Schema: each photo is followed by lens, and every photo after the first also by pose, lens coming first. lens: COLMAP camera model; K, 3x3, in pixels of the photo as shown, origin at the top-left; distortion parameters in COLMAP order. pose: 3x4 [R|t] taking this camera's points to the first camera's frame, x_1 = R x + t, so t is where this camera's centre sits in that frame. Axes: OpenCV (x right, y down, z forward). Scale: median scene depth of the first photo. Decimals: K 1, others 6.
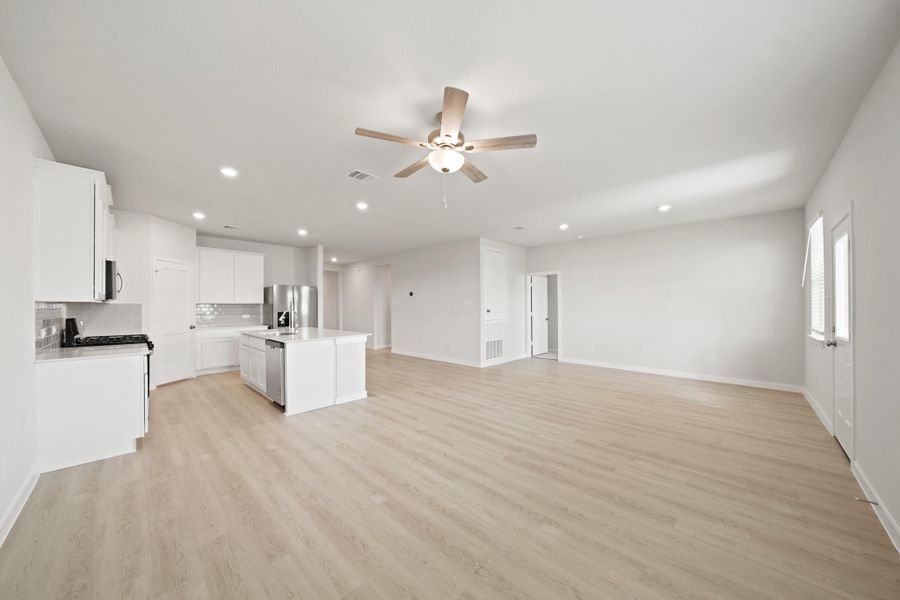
lens RADIAL K [[315.2, 0, 452.3], [0, 315.2, 304.8], [0, 0, 1]] dist [0.000332, 0.000113]
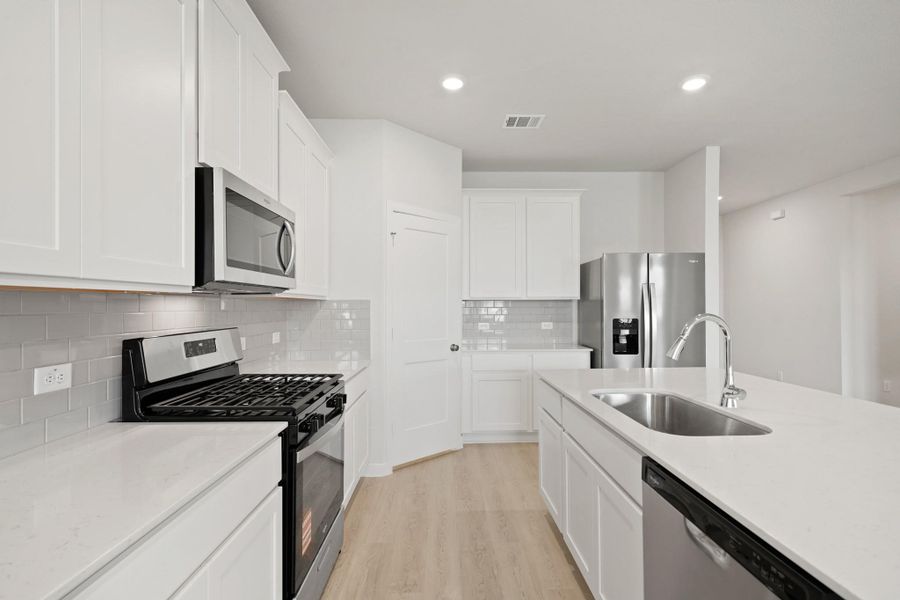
lens RADIAL K [[436.7, 0, 454.9], [0, 436.7, 300.1], [0, 0, 1]] dist [0.027285, 0.000192]
pose [[0.702620, -0.010395, -0.711489, -0.451336], [0.005200, 0.999942, -0.009474, 0.004106], [0.711546, 0.002957, 0.702633, 0.699253]]
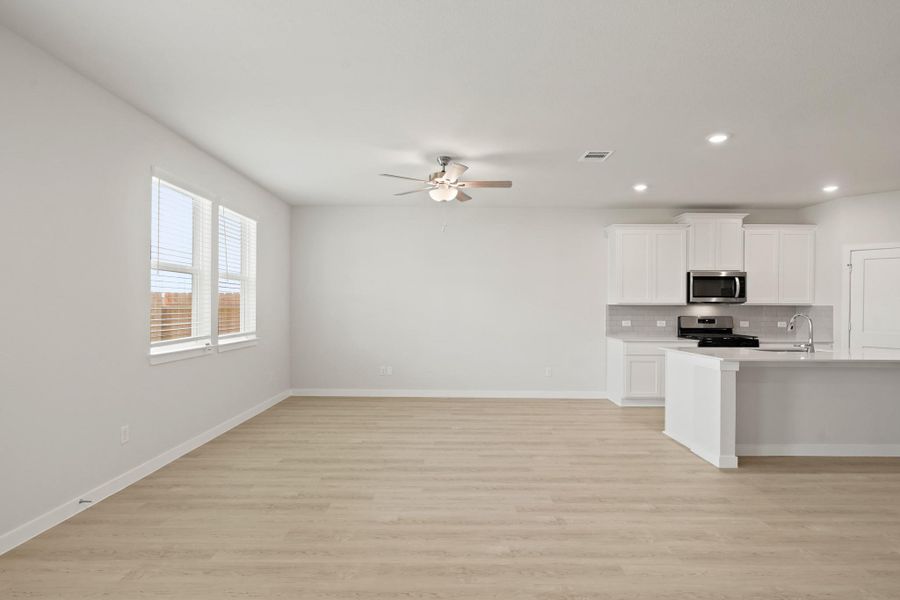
lens RADIAL K [[460.9, 0, 446.6], [0, 460.9, 306.9], [0, 0, 1]] dist [-0.001253, 0.000458]
pose [[-0.732824, -0.001863, -0.680416, 0.716236], [-0.004149, 0.999990, 0.001730, 0.001600], [0.680406, 0.004091, -0.732824, 1.377407]]
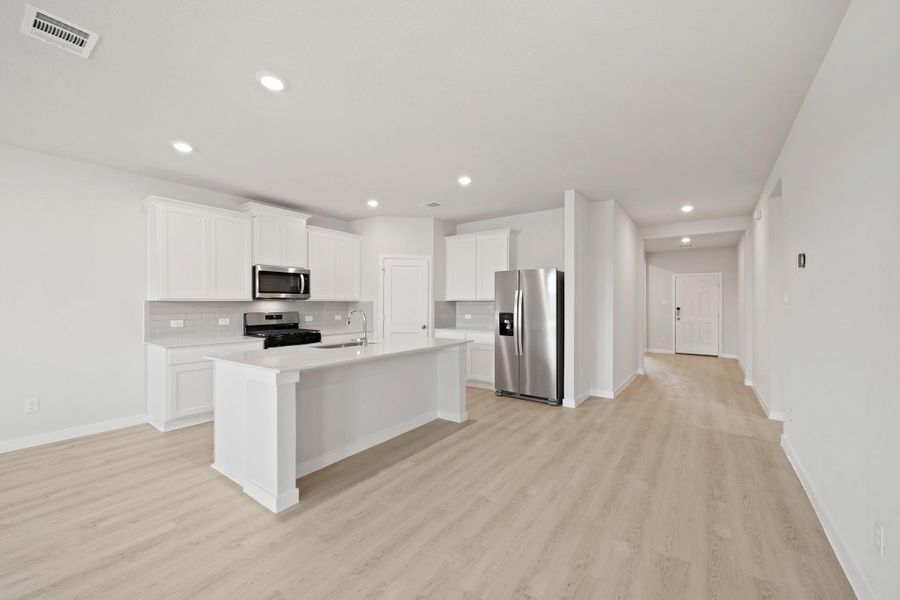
lens RADIAL K [[351.8, 0, 452.1], [0, 351.8, 304.3], [0, 0, 1]] dist [-0.002415, 0.000250]
pose [[0.129785, 0.002814, -0.991538, 0.260776], [0.002857, 0.999991, 0.003212, 0.003366], [0.991538, -0.003250, 0.129775, 1.273264]]
